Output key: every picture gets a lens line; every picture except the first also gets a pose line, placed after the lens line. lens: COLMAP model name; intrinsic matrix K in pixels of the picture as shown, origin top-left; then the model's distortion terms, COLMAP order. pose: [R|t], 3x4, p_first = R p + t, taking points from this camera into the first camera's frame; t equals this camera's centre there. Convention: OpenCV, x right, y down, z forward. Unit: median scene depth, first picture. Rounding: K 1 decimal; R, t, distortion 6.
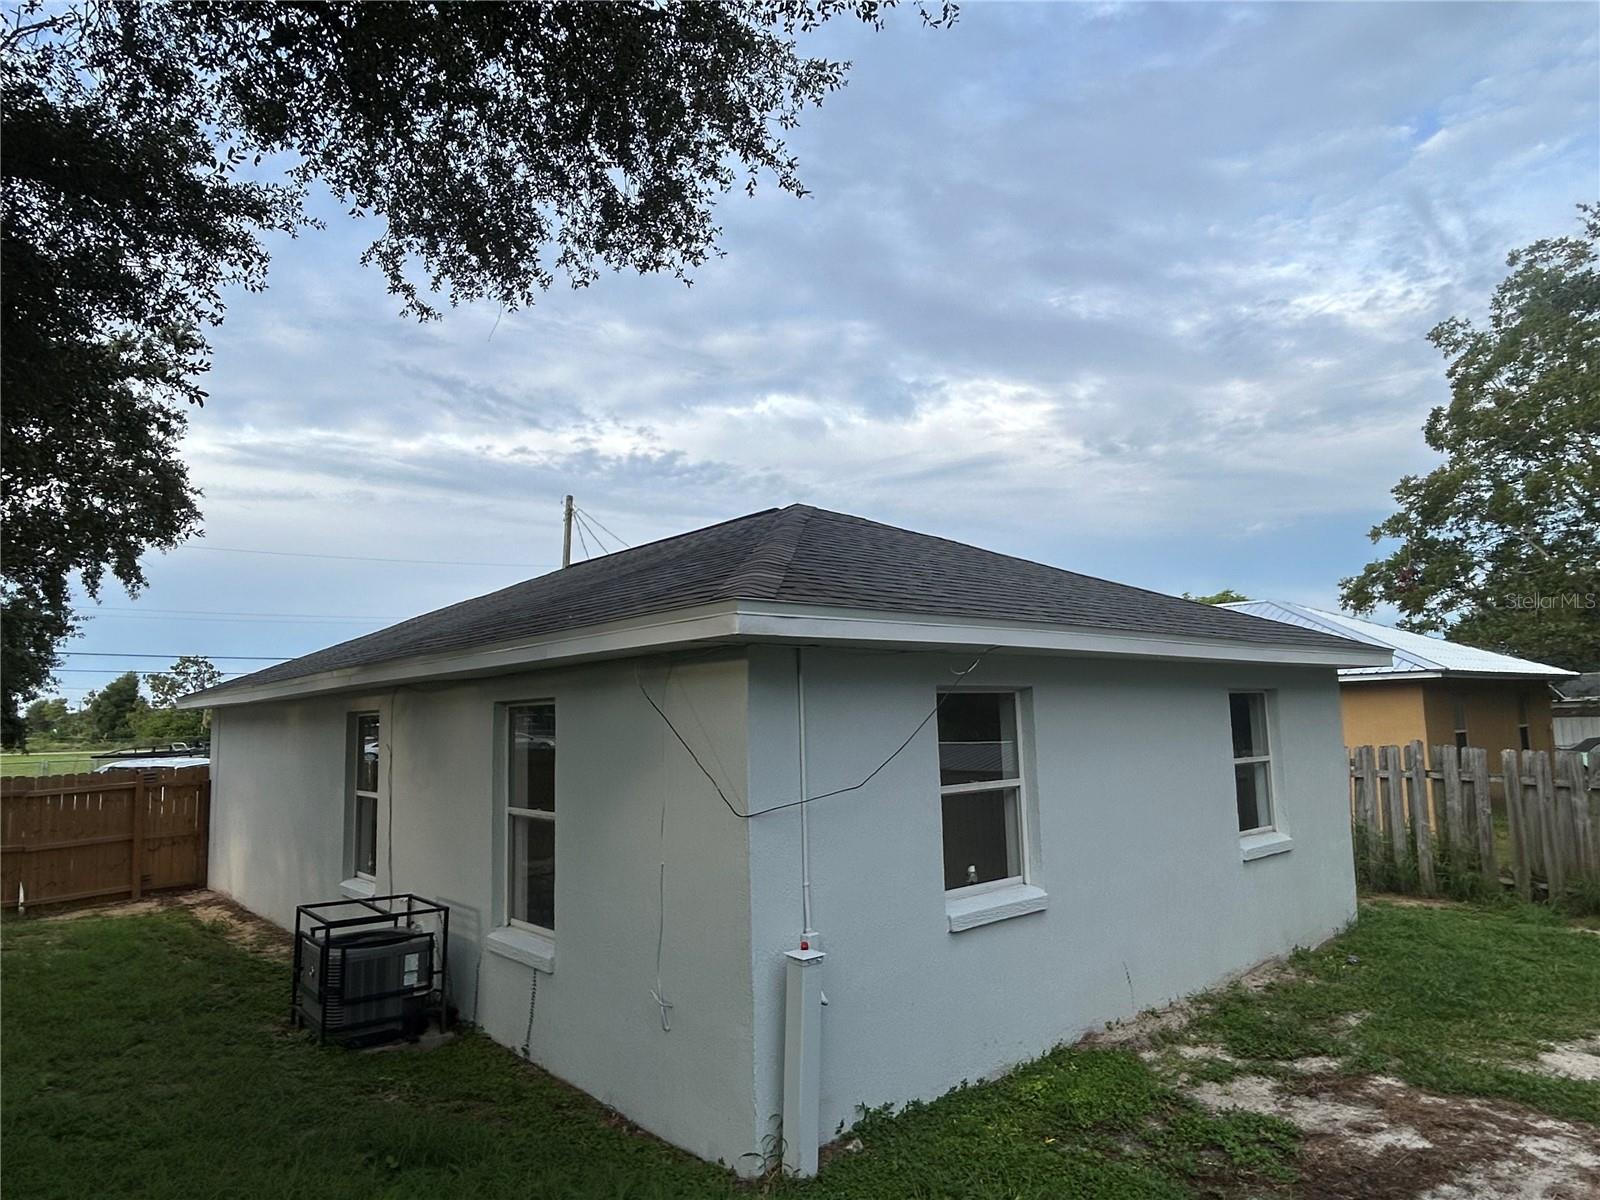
lens RADIAL K [[950.4, 0, 800.0], [0, 950.4, 600.0], [0, 0, 1]] dist [-0.000131, 0.002499]
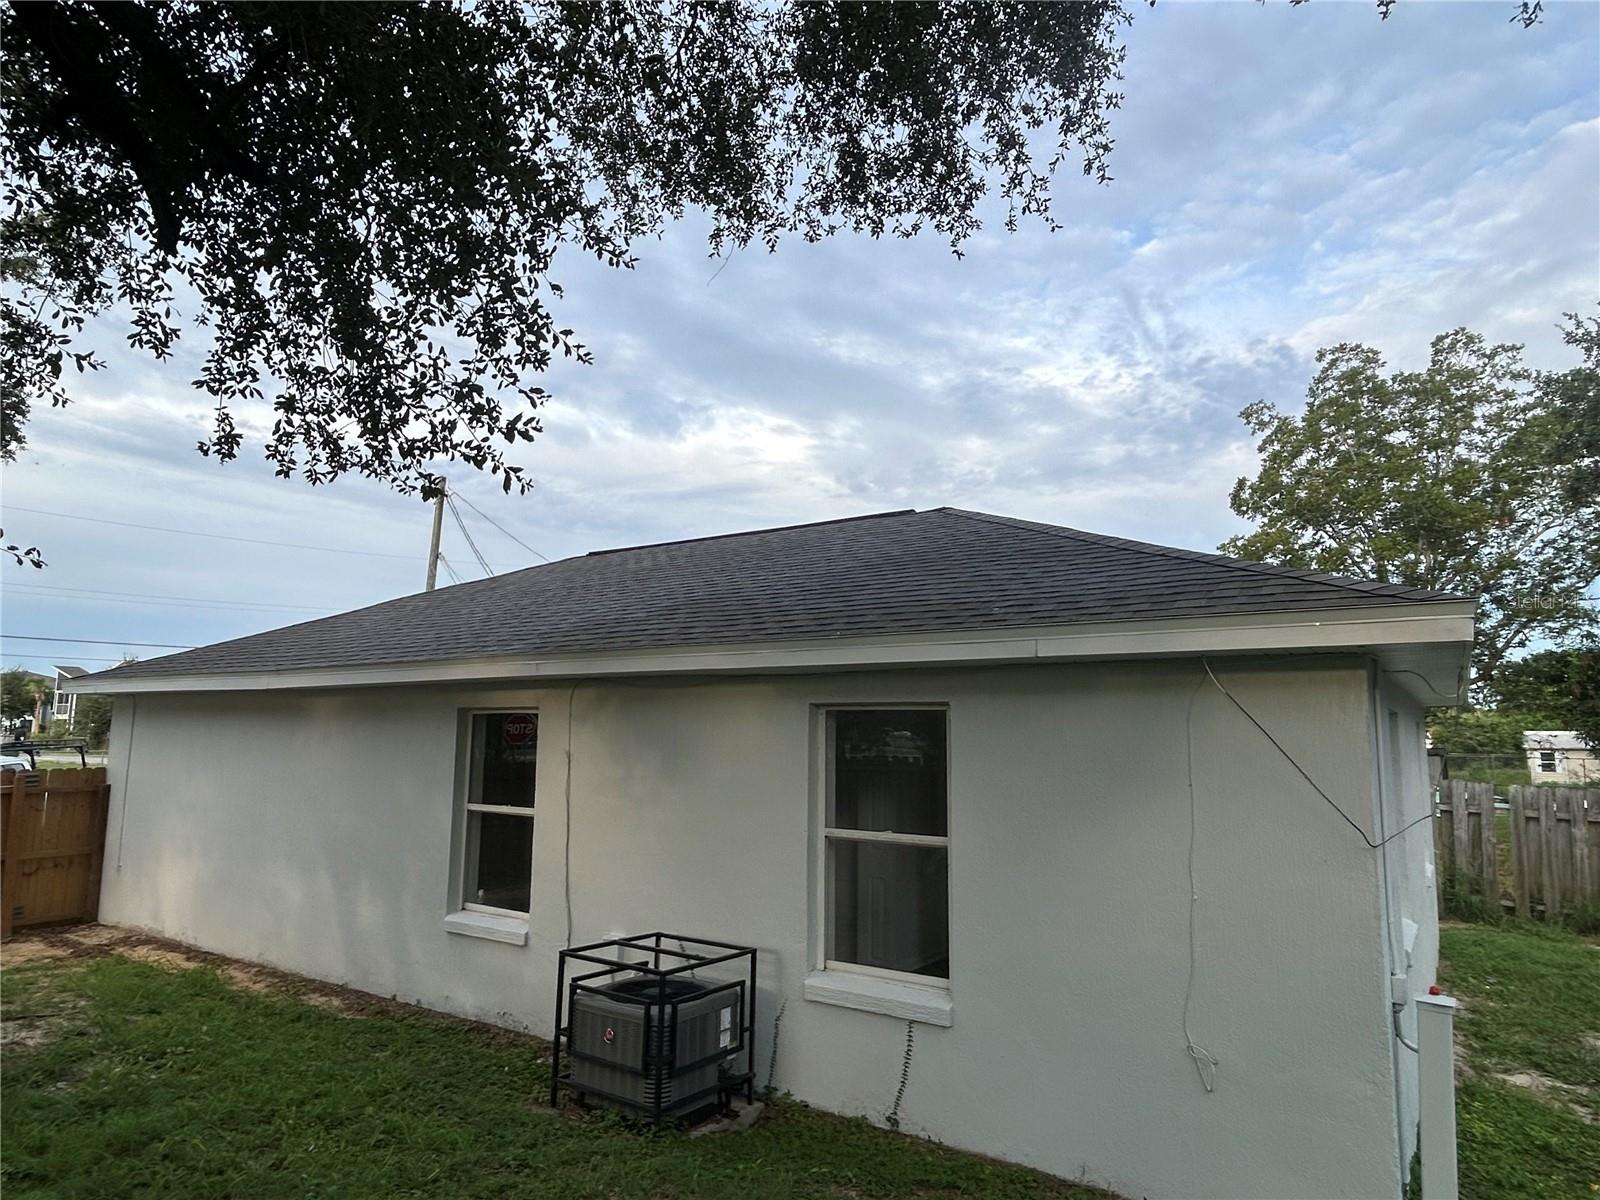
lens RADIAL K [[950.4, 0, 800.0], [0, 950.4, 600.0], [0, 0, 1]] dist [-0.000131, 0.002499]
pose [[0.967489, 0.070168, 0.242986, -0.365751], [-0.065599, 0.997485, -0.026855, 0.025764], [-0.244259, 0.010043, 0.969658, 0.120679]]
